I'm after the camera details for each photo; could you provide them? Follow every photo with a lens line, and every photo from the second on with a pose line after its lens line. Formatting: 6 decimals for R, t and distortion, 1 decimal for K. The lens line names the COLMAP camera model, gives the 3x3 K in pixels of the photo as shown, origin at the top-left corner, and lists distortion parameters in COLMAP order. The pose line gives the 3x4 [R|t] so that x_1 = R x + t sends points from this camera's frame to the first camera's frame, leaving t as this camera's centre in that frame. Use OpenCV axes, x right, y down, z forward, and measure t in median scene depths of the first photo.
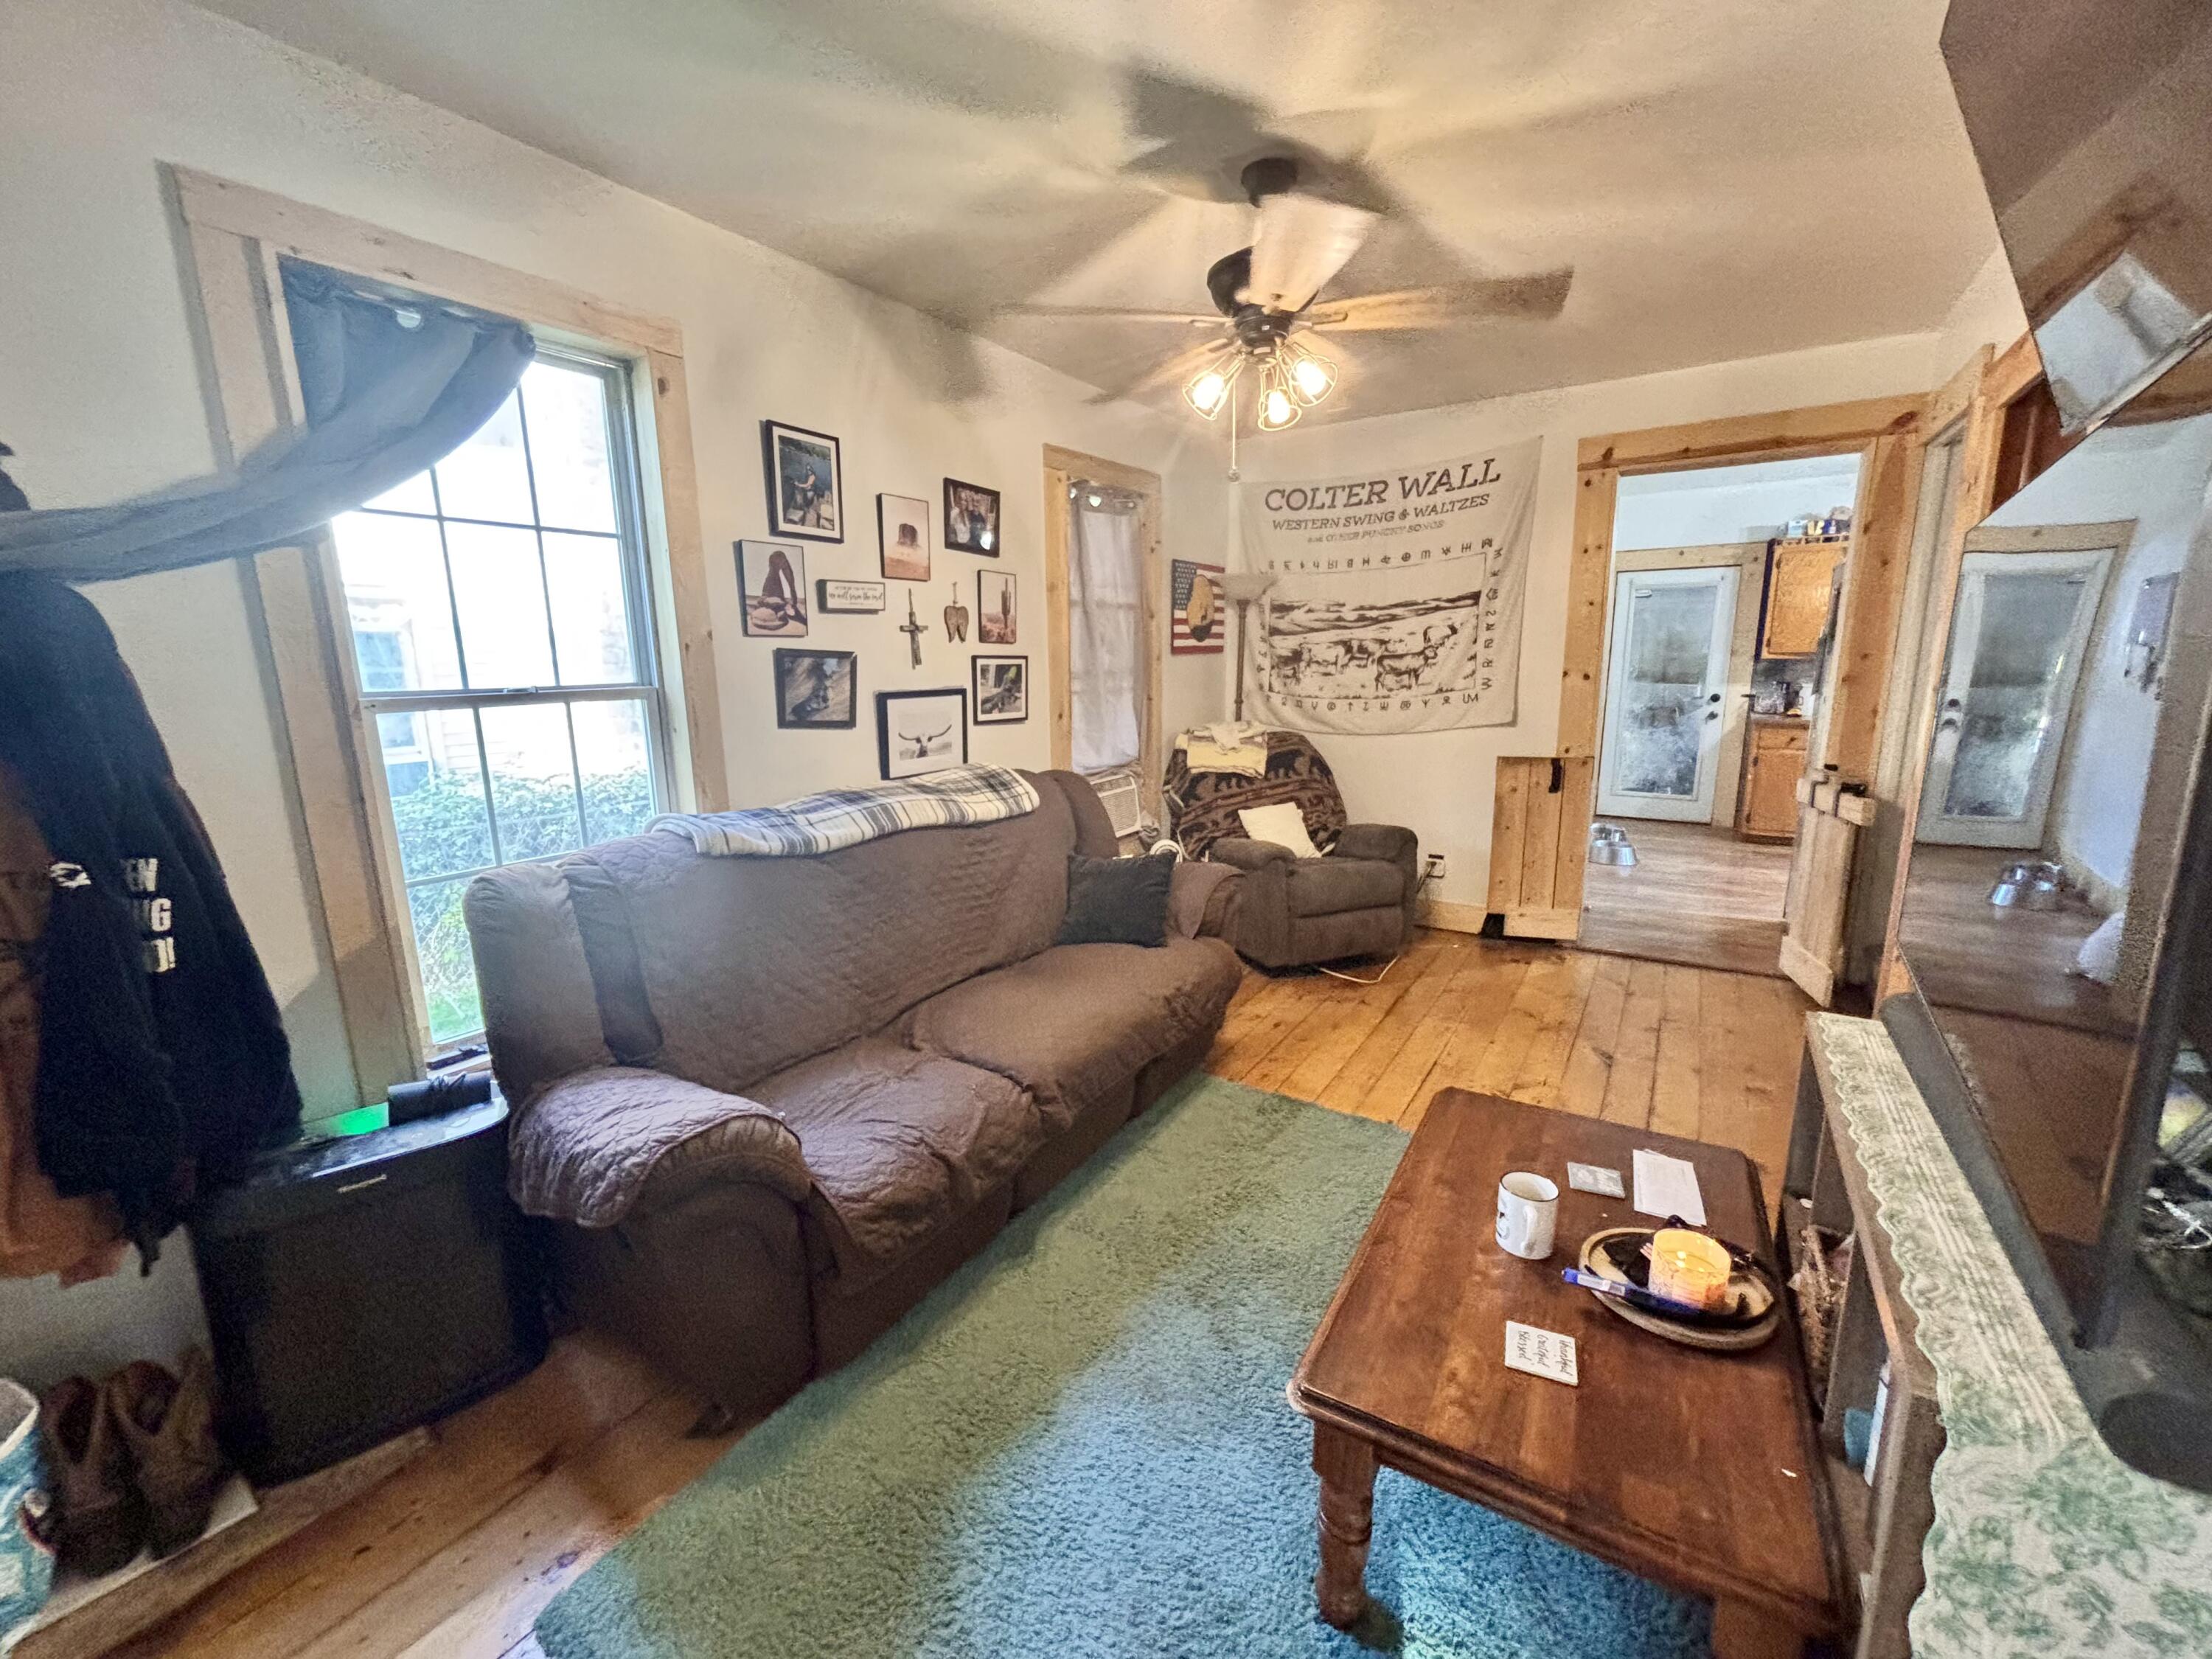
lens RADIAL K [[919.7, 0, 1111.8], [0, 919.7, 833.8], [0, 0, 1]] dist [-0.000901, 0.000133]
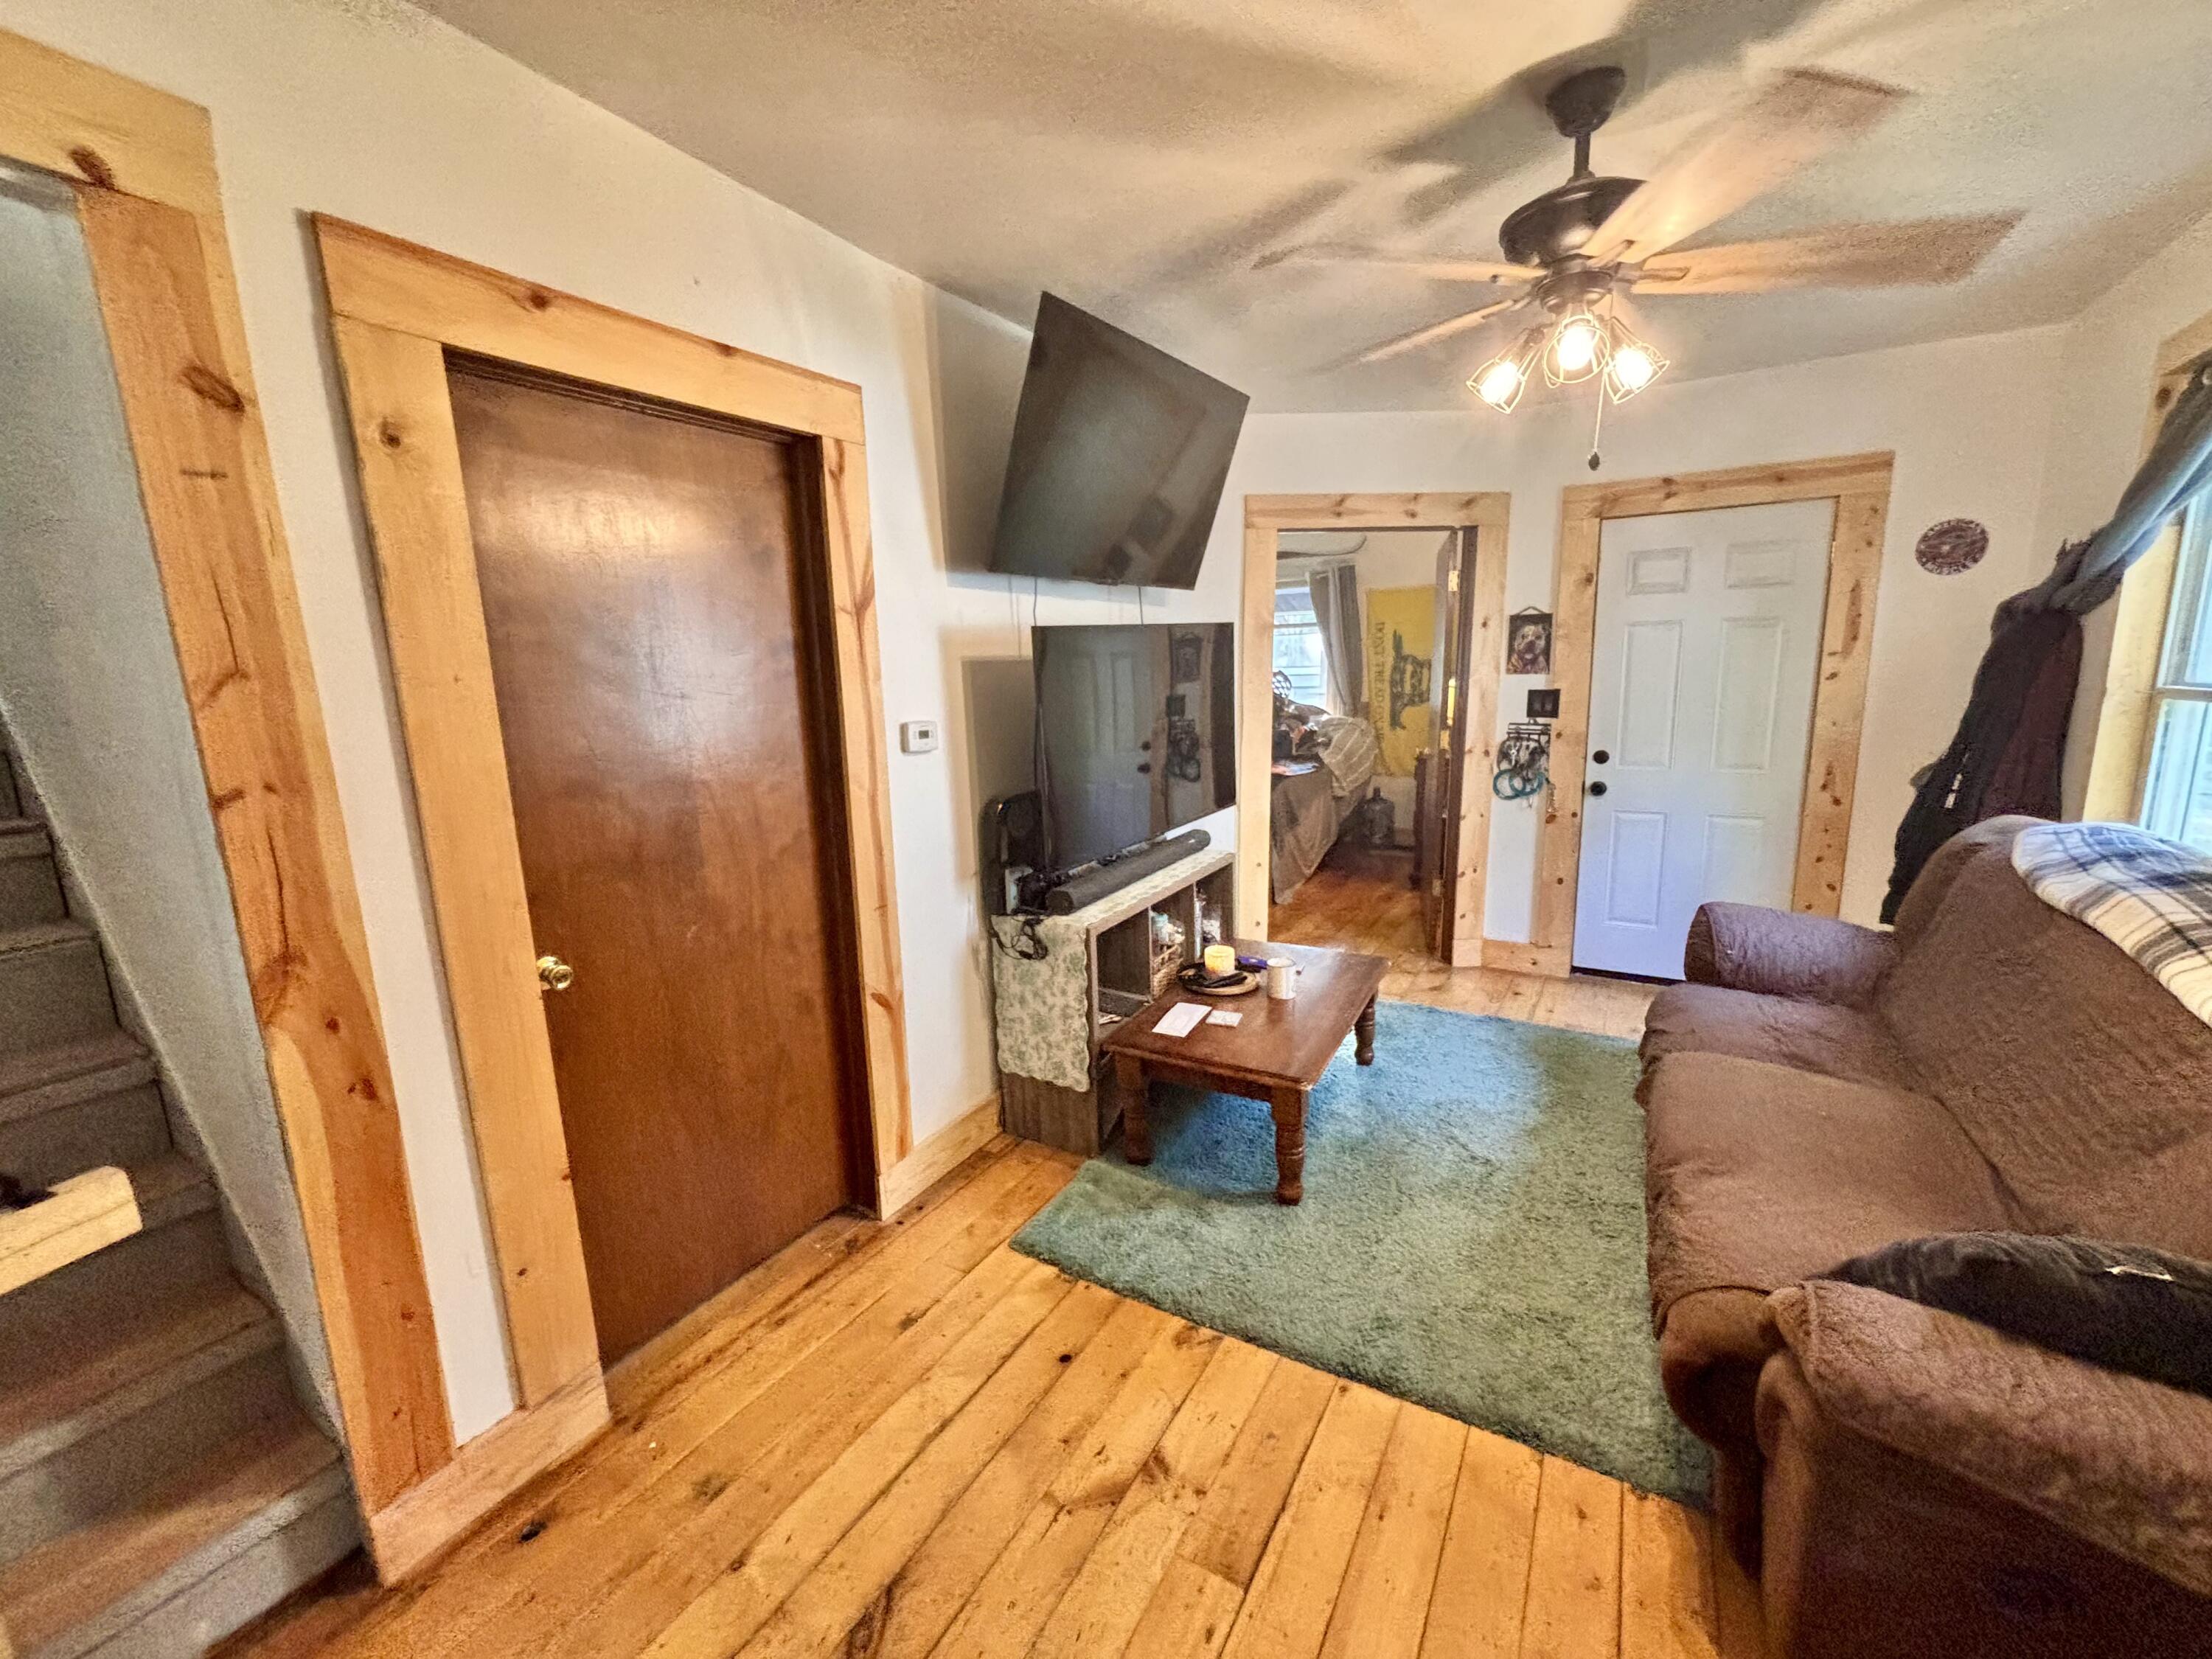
lens RADIAL K [[900.8, 0, 1105.1], [0, 900.8, 823.8], [0, 0, 1]] dist [0.020776, -0.000214]
pose [[-0.998943, 0.038940, -0.024440, 0.488633], [0.027704, 0.934096, 0.355946, -0.320080], [0.036690, 0.354892, -0.934187, 1.502270]]
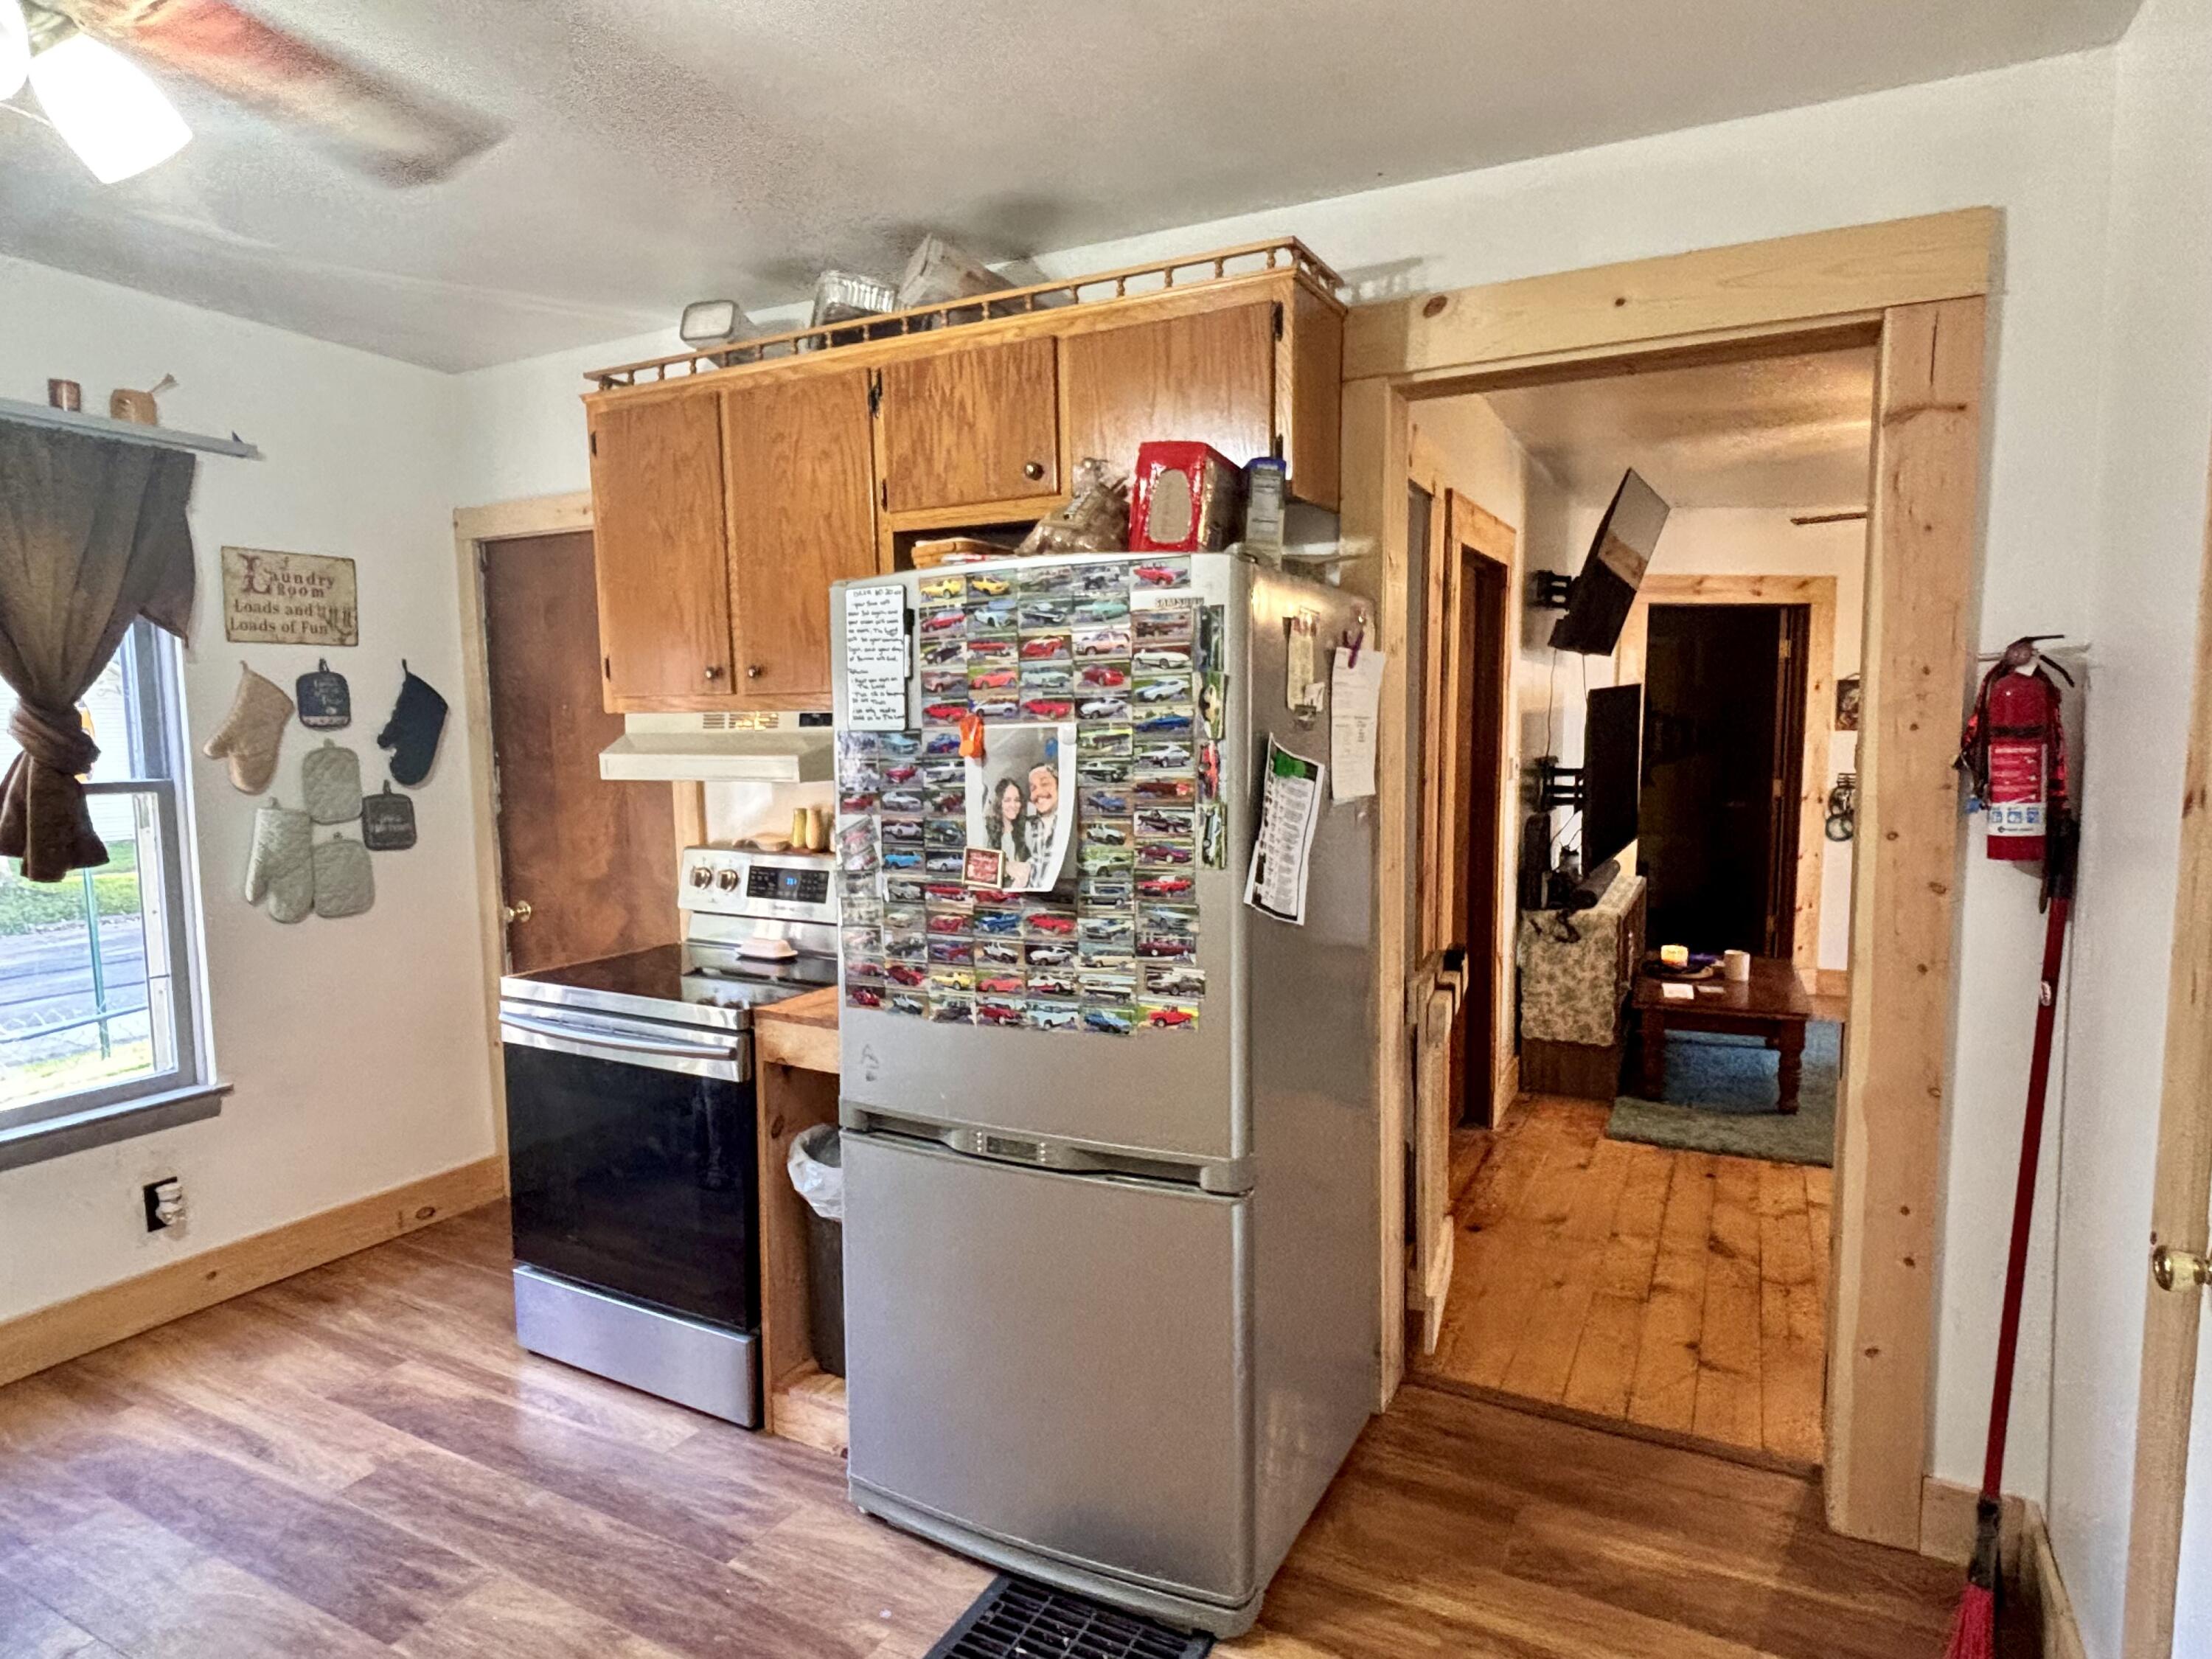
lens RADIAL K [[1244.9, 0, 1112.7], [0, 1244.9, 832.6], [0, 0, 1]] dist [-0.001255, -0.000546]
pose [[-0.996312, 0.028155, -0.081050, 1.332315], [0.004471, 0.960382, 0.278652, -0.475125], [0.085684, 0.277262, -0.956966, 2.219012]]
